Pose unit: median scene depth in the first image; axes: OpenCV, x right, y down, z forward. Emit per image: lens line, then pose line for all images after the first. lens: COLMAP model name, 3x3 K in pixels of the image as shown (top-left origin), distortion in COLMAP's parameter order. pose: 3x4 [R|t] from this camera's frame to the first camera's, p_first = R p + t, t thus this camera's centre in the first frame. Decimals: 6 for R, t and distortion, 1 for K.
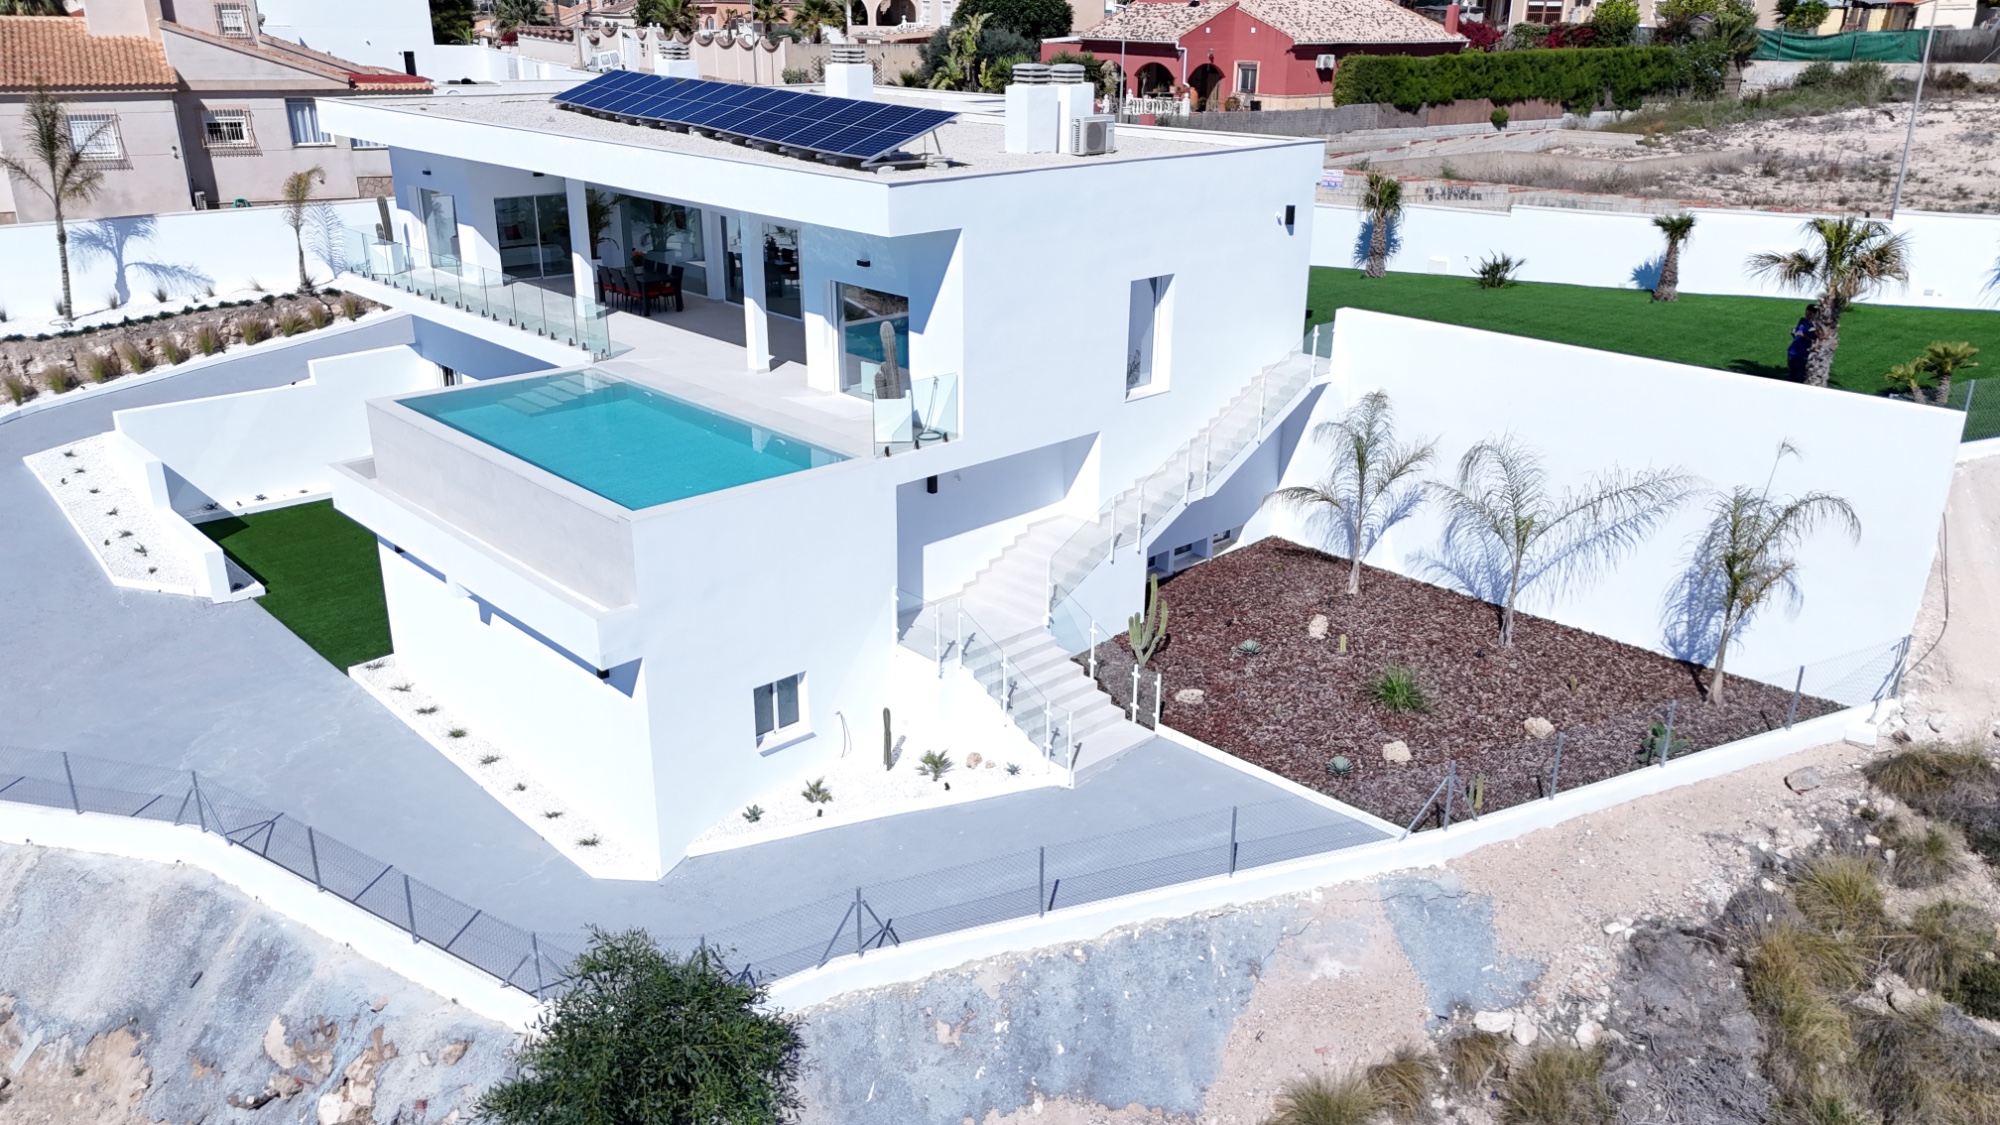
lens RADIAL K [[1472.9, 0, 999.7], [0, 1472.9, 561.5], [0, 0, 1]] dist [0.073450, -0.069810]
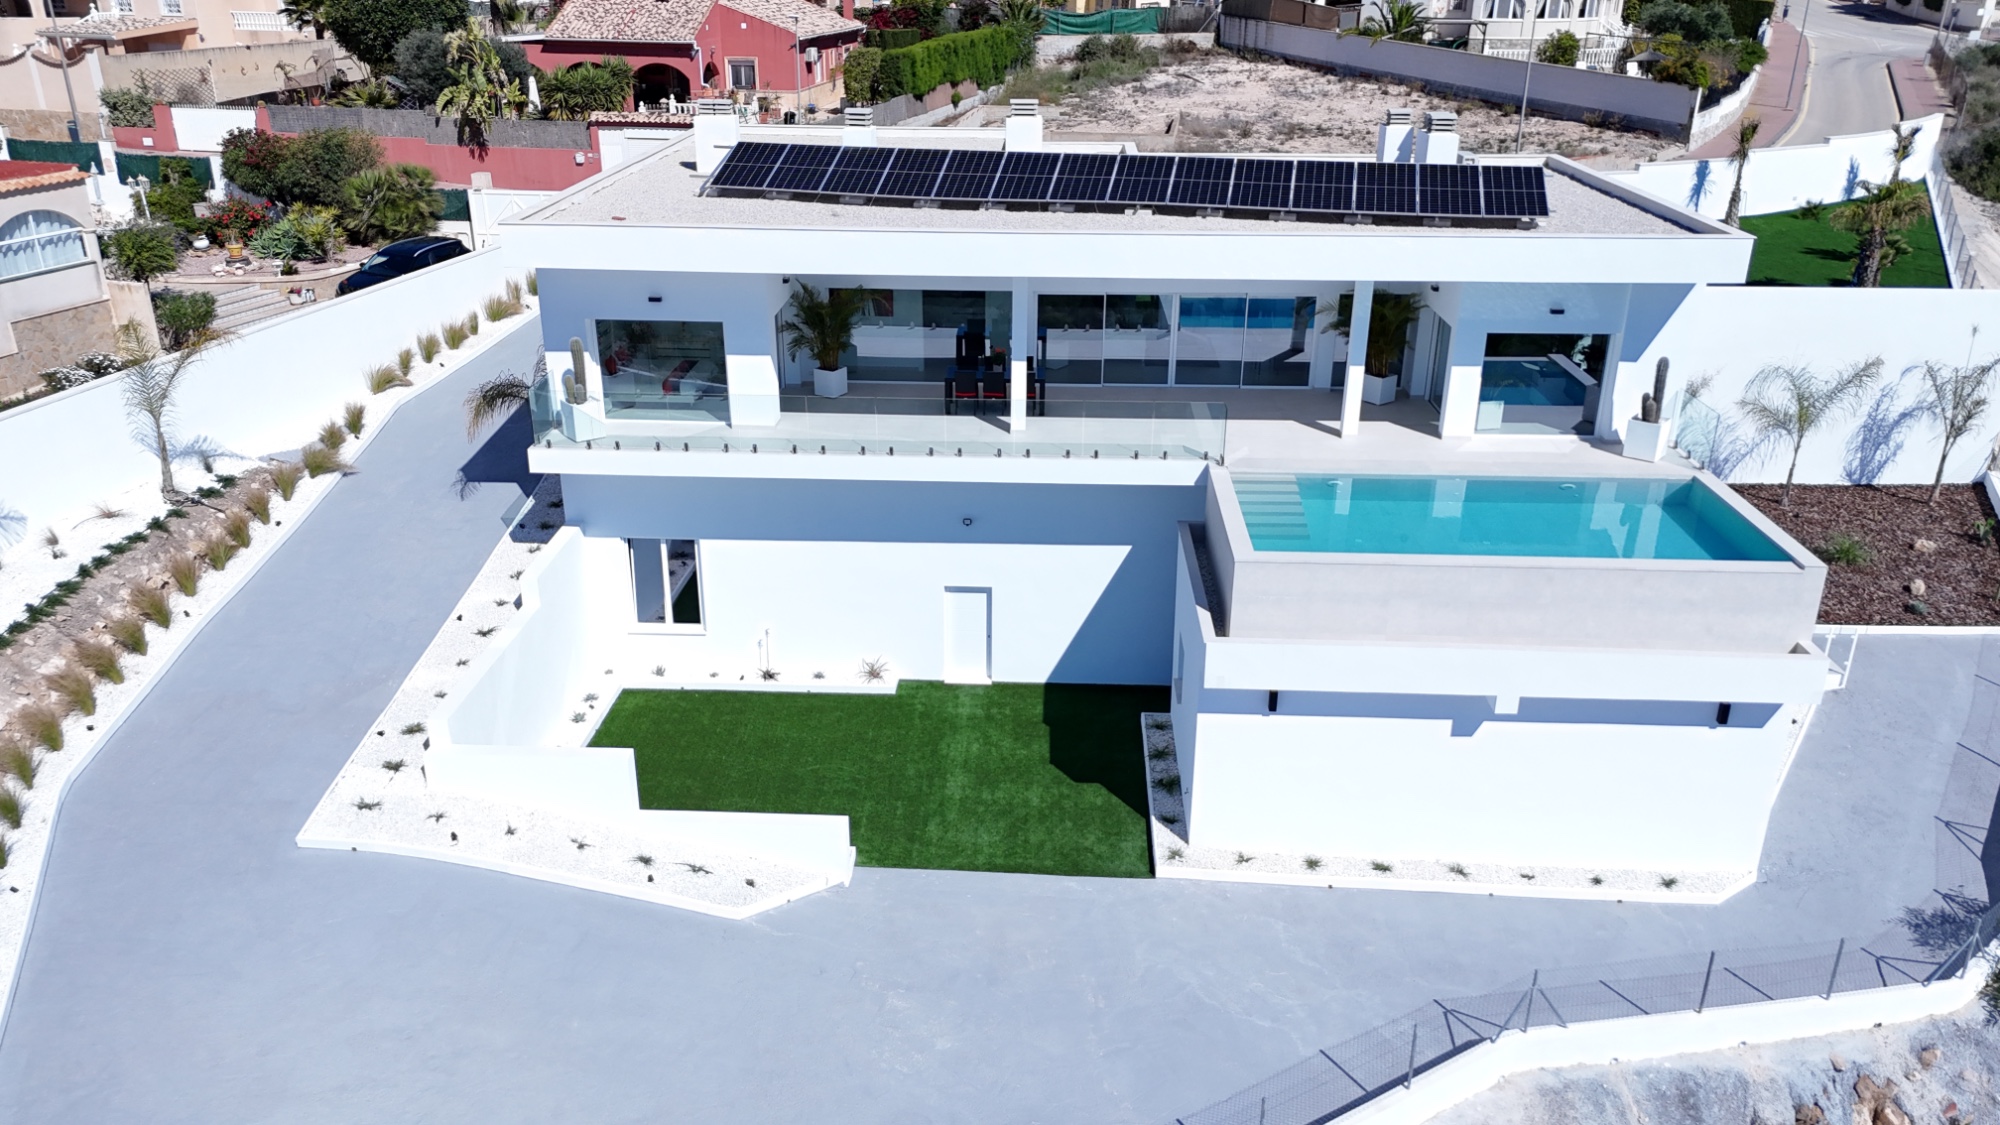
lens RADIAL K [[1466.7, 0, 1000.2], [0, 1466.7, 565.3], [0, 0, 1]] dist [0.079448, -0.079960]
pose [[0.716388, -0.274001, 0.641648, -0.867671], [0.248391, 0.959564, 0.132436, -0.203423], [-0.651990, 0.064504, 0.755479, 0.339435]]
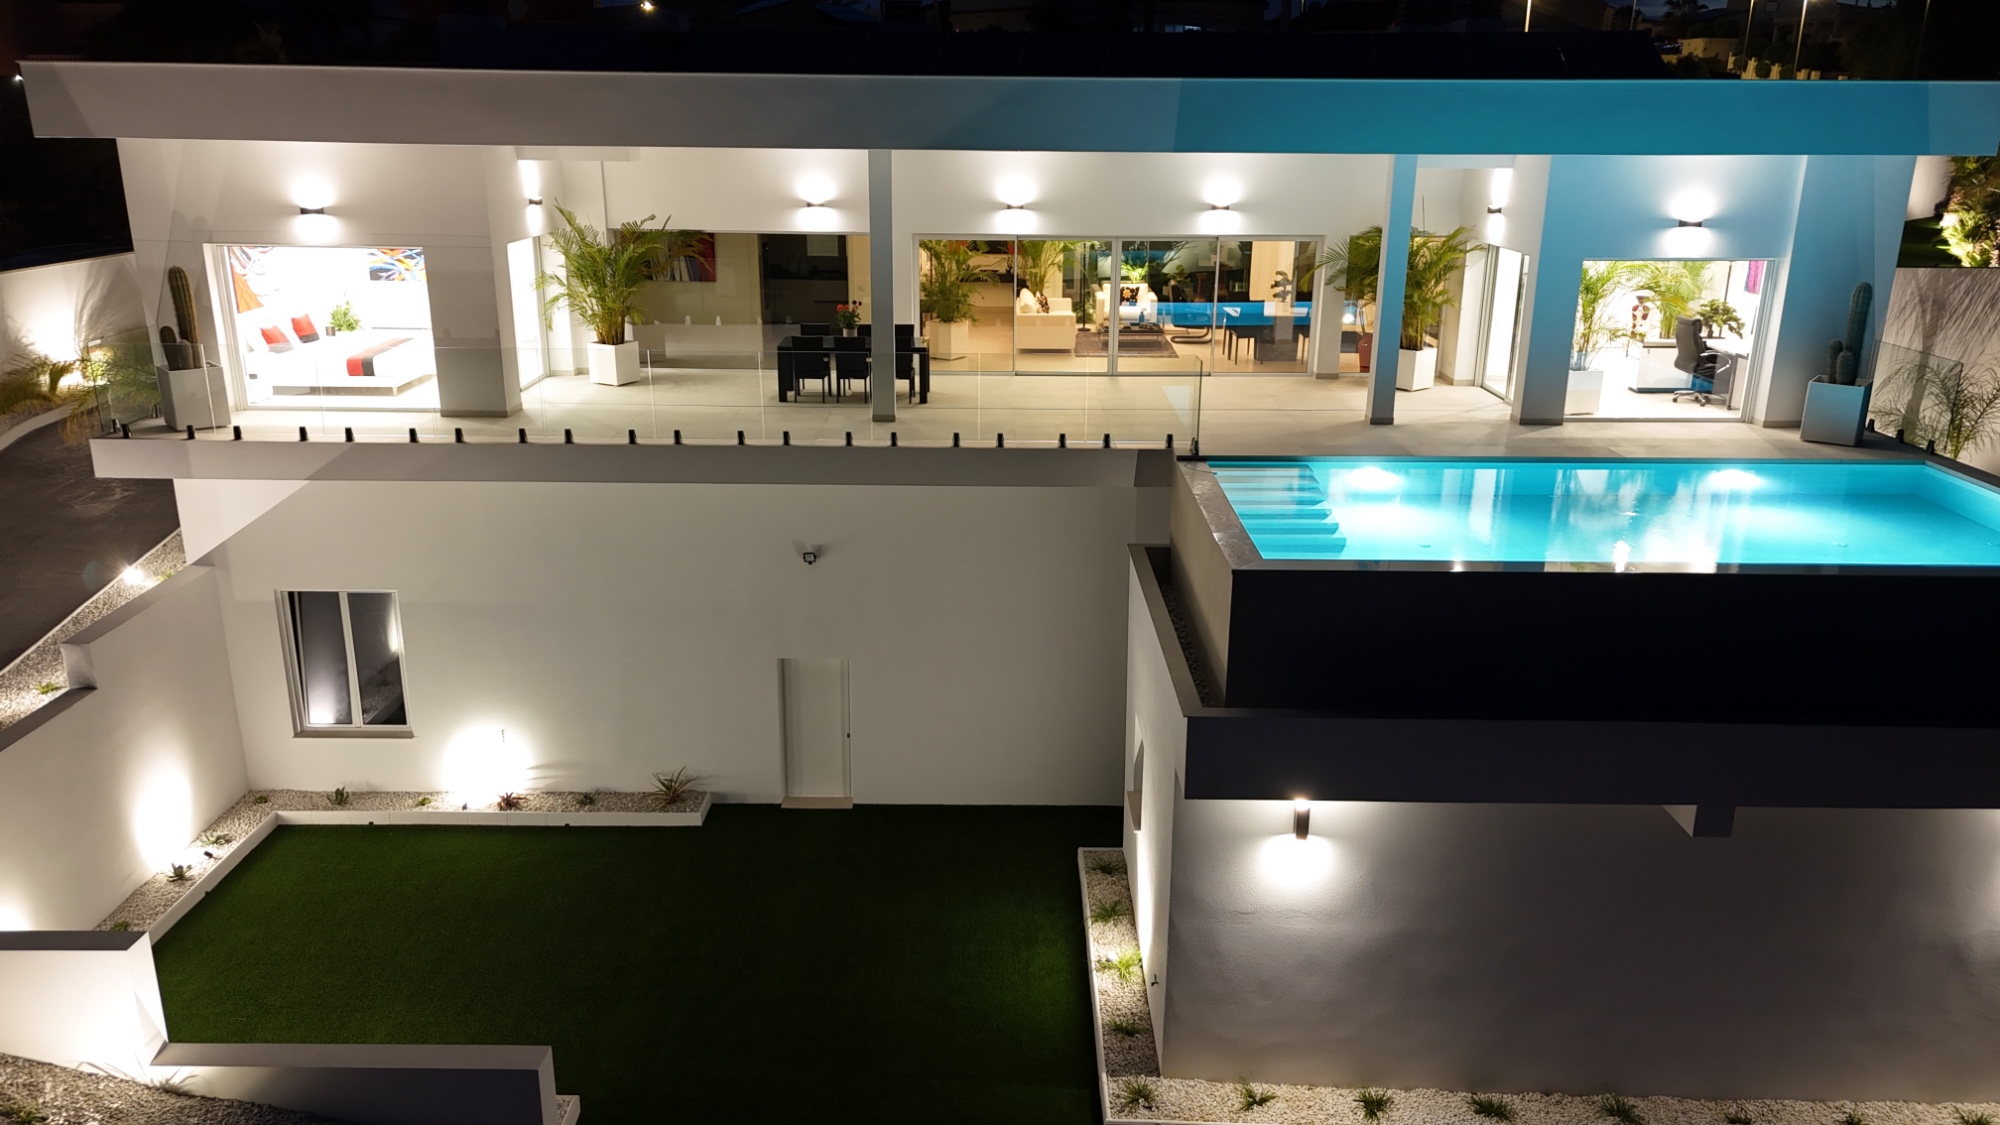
lens RADIAL K [[1472.9, 0, 999.7], [0, 1472.9, 561.5], [0, 0, 1]] dist [0.073450, -0.069810]
pose [[0.686690, -0.217973, 0.693501, -0.659904], [0.256056, 0.965374, 0.049883, -0.124323], [-0.680361, 0.143321, 0.718726, 0.548447]]
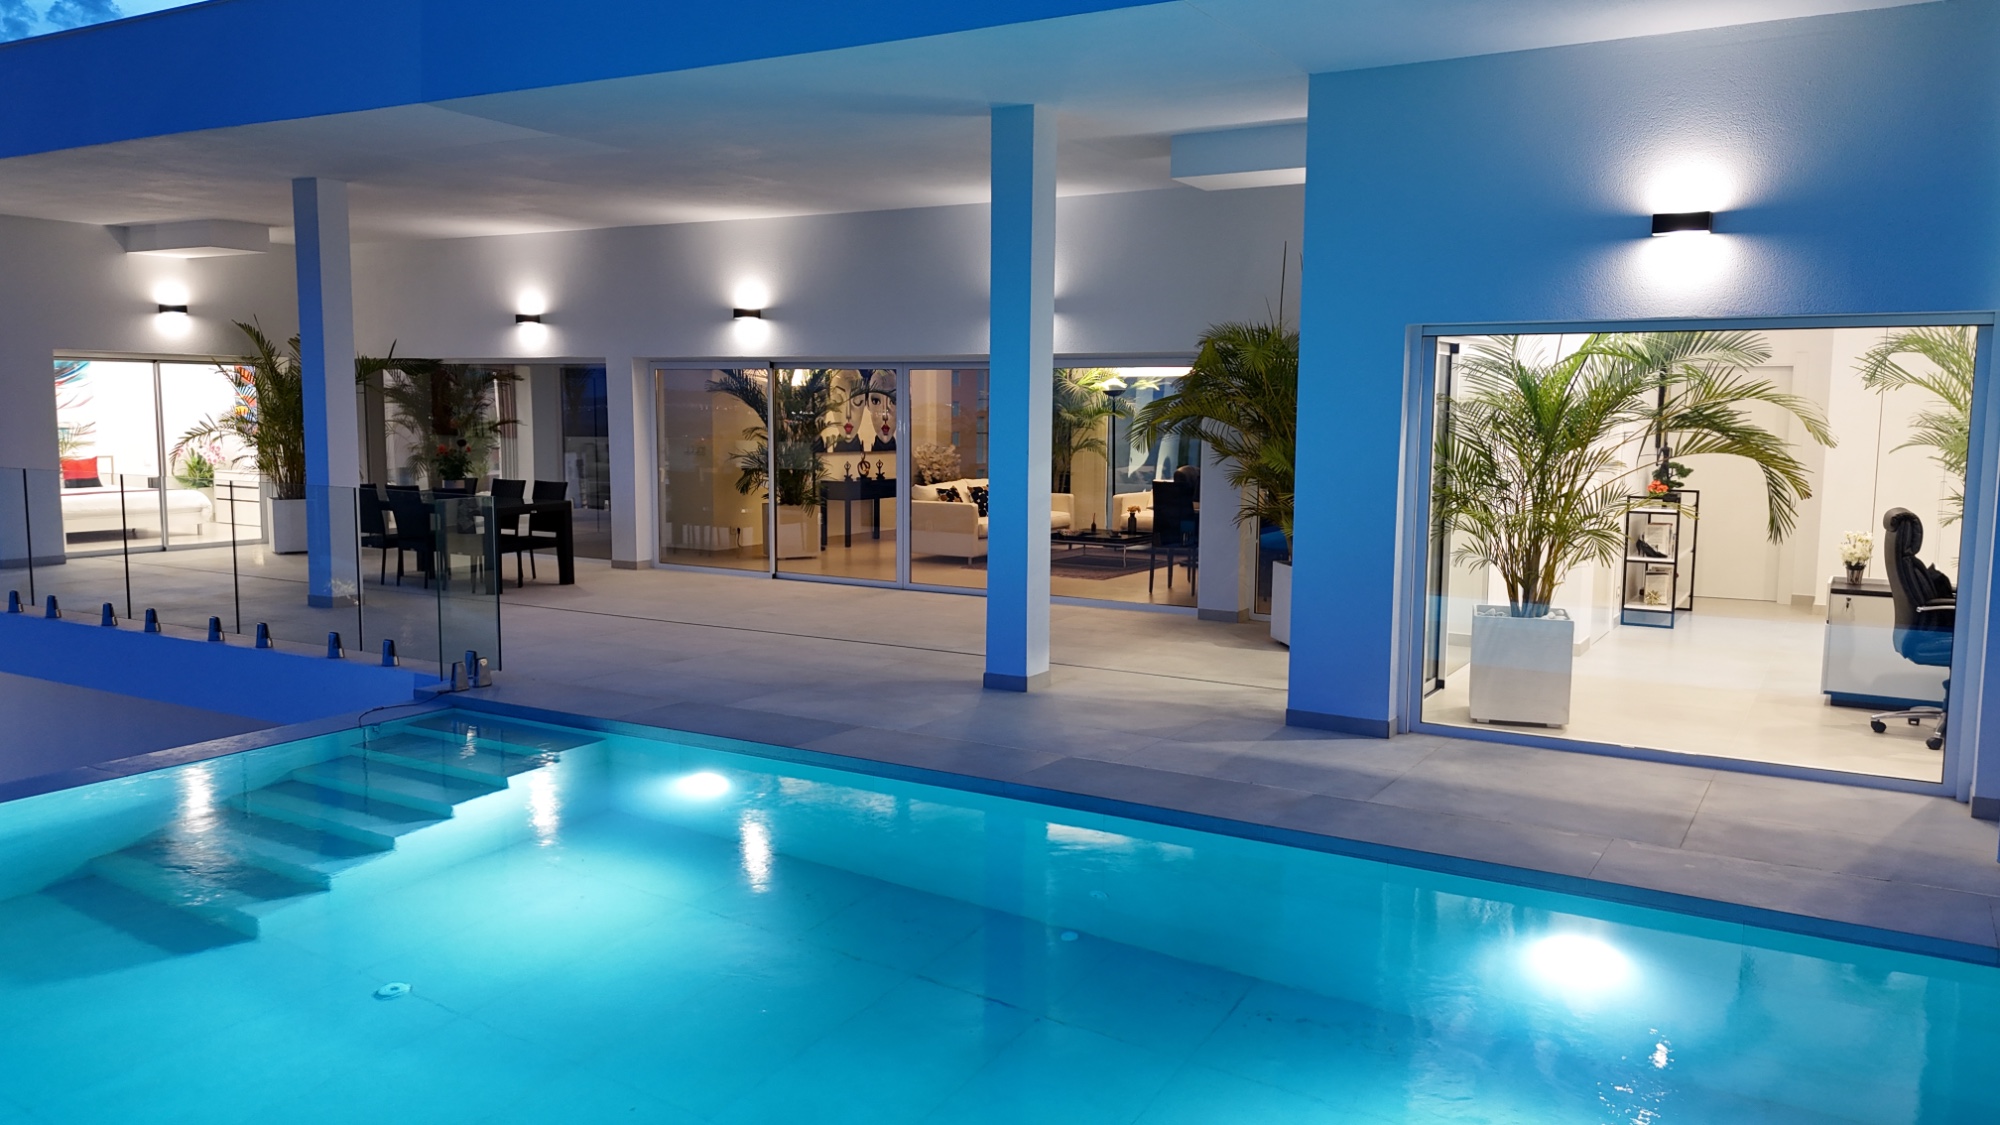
lens RADIAL K [[1475.8, 0, 1002.0], [0, 1475.8, 567.4], [0, 0, 1]] dist [0.056380, -0.043892]
pose [[0.962578, -0.029698, 0.269373, -0.215223], [0.095427, 0.967460, -0.234337, -0.067834], [-0.253648, 0.251273, 0.934090, 0.600574]]
